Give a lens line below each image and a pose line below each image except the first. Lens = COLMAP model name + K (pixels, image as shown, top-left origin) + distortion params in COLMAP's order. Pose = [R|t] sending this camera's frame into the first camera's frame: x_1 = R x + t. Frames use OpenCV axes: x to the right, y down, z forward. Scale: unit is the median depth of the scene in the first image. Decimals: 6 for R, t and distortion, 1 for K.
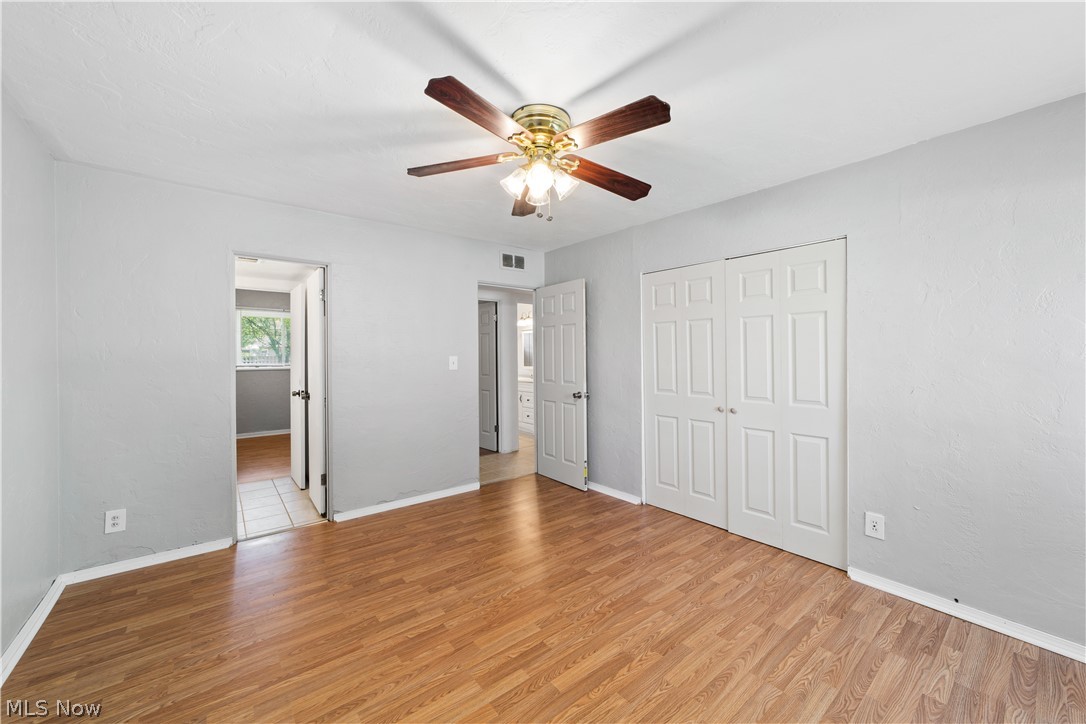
lens RADIAL K [[420.4, 0, 545.0], [0, 420.4, 346.6], [0, 0, 1]] dist [-0.007935, 0.004796]
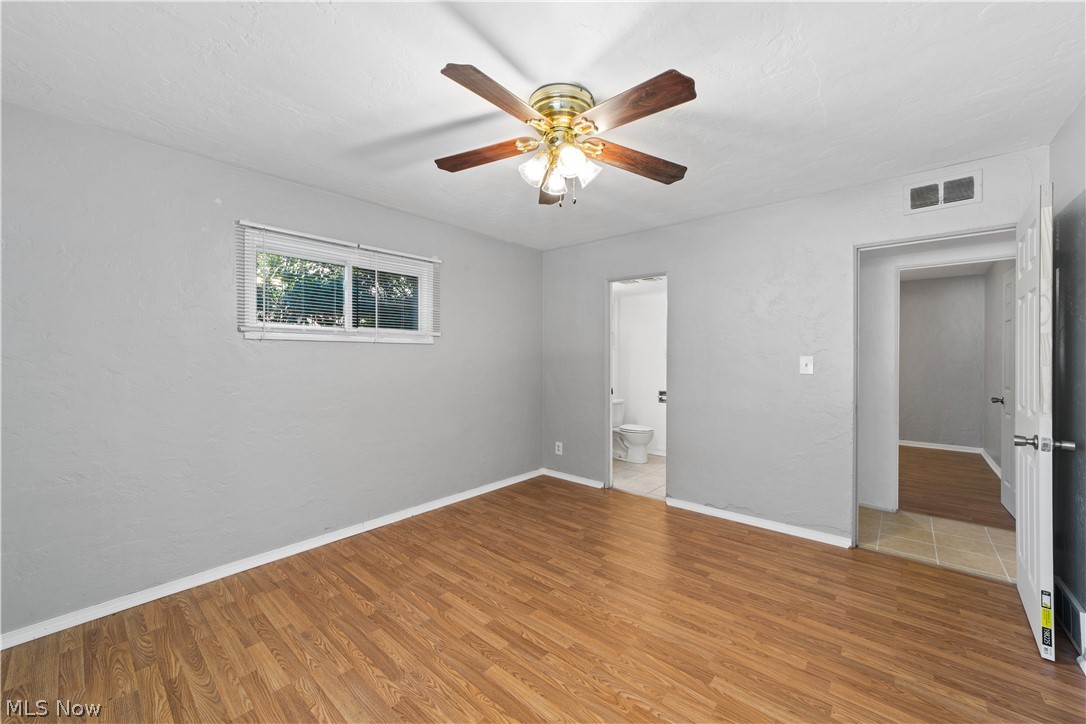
lens RADIAL K [[420.4, 0, 537.6], [0, 420.4, 355.6], [0, 0, 1]] dist [-0.007935, 0.004796]
pose [[0.165825, 0.002549, -0.986152, 0.716269], [0.019751, 0.999787, 0.005905, 0.011143], [0.985957, -0.020456, 0.165739, 0.631747]]
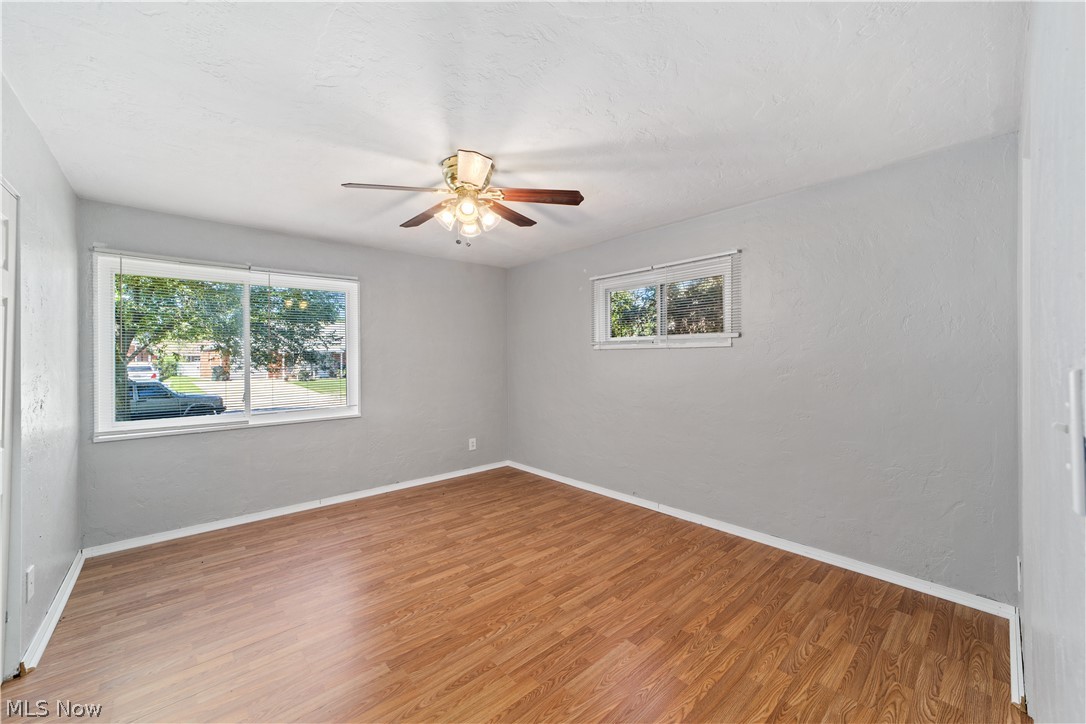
lens RADIAL K [[420.4, 0, 544.2], [0, 420.4, 361.9], [0, 0, 1]] dist [-0.007935, 0.004796]
pose [[-0.998819, 0.009577, -0.047625, -0.132997], [0.010440, 0.999785, -0.017905, 0.037920], [0.047444, -0.018381, -0.998705, 1.739431]]
